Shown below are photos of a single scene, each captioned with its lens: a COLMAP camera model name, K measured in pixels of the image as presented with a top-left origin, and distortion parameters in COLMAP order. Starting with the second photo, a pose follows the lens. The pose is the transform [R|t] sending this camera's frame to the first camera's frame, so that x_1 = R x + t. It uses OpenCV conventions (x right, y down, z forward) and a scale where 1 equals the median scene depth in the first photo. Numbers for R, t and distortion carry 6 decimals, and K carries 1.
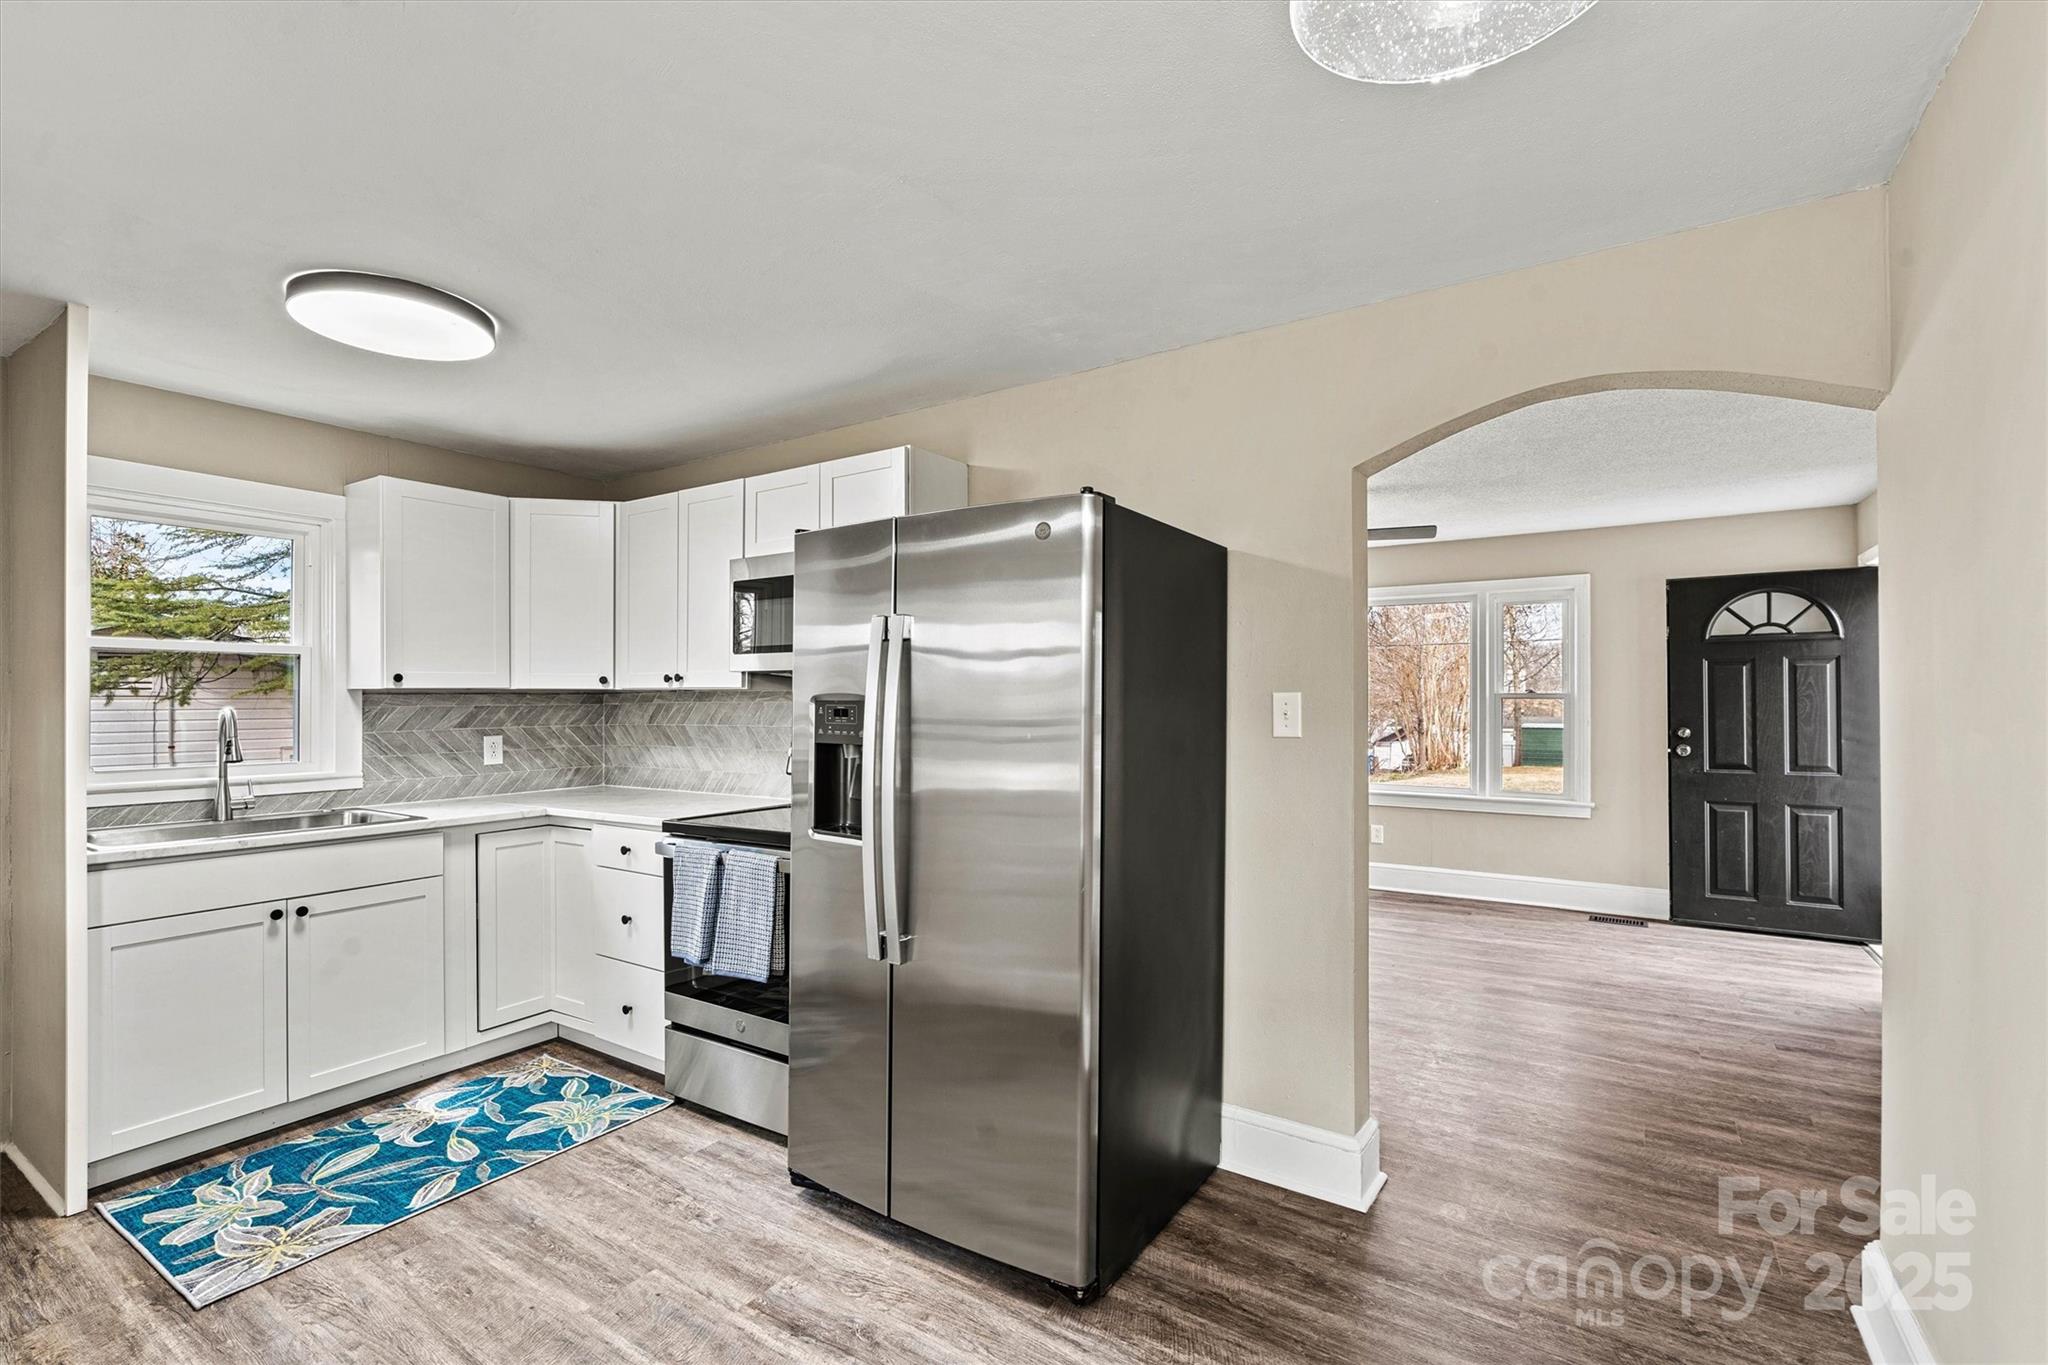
lens RADIAL K [[930.1, 0, 1017.2], [0, 930.1, 690.7], [0, 0, 1]] dist [-0.009057, 0.002275]
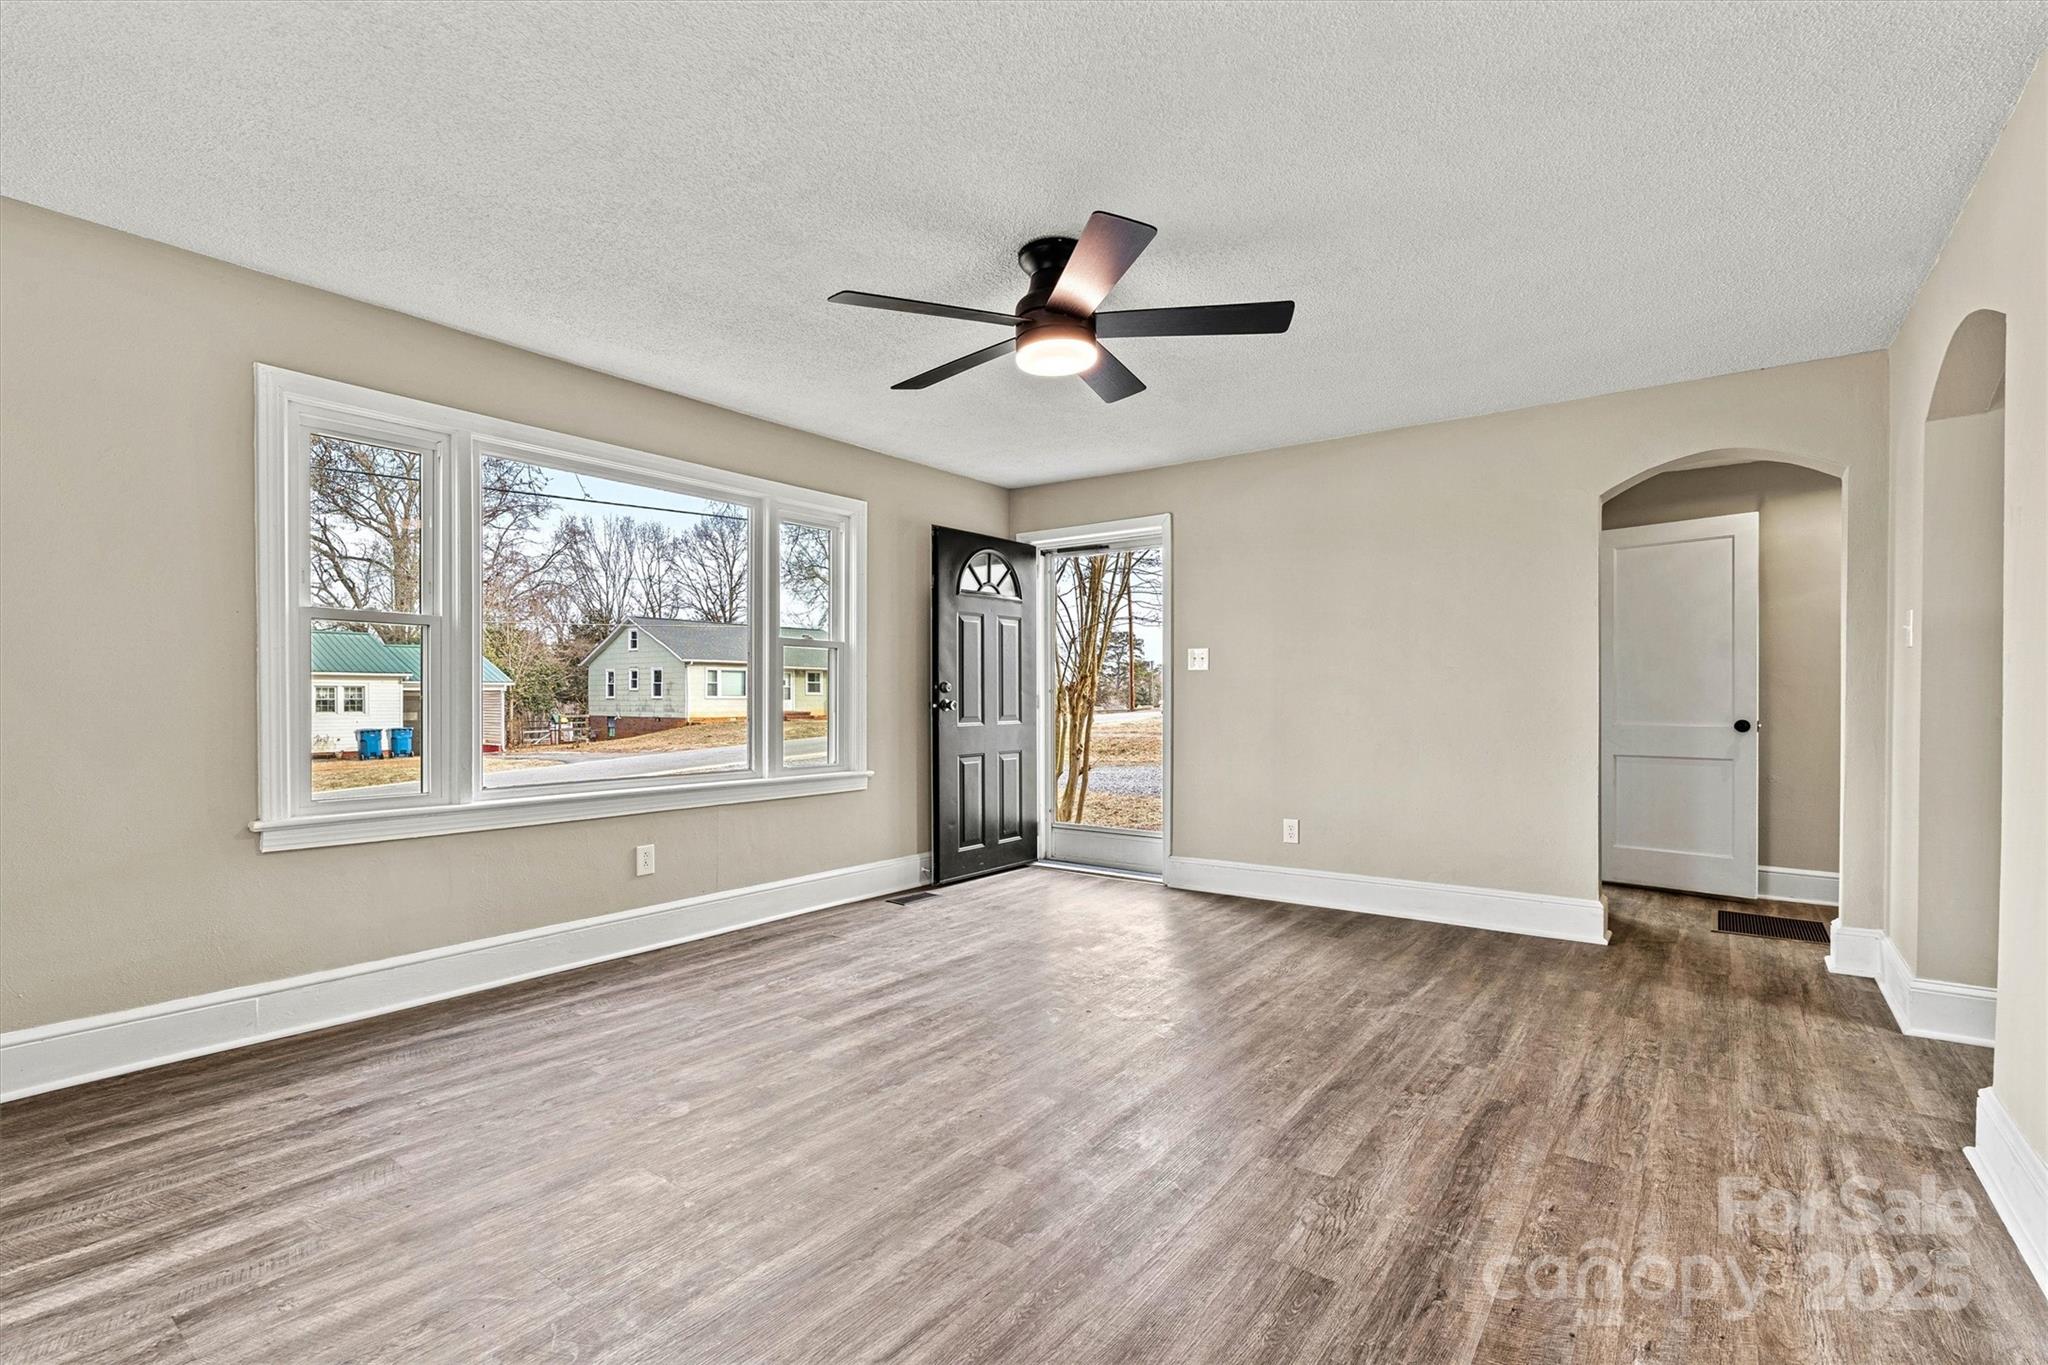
lens RADIAL K [[930.1, 0, 1014.9], [0, 930.1, 694.4], [0, 0, 1]] dist [-0.009057, 0.002275]
pose [[0.065792, 0.005635, 0.997817, -0.305651], [-0.010089, 0.999937, -0.004982, 0.072390], [-0.997782, -0.009739, 0.065844, 1.085067]]
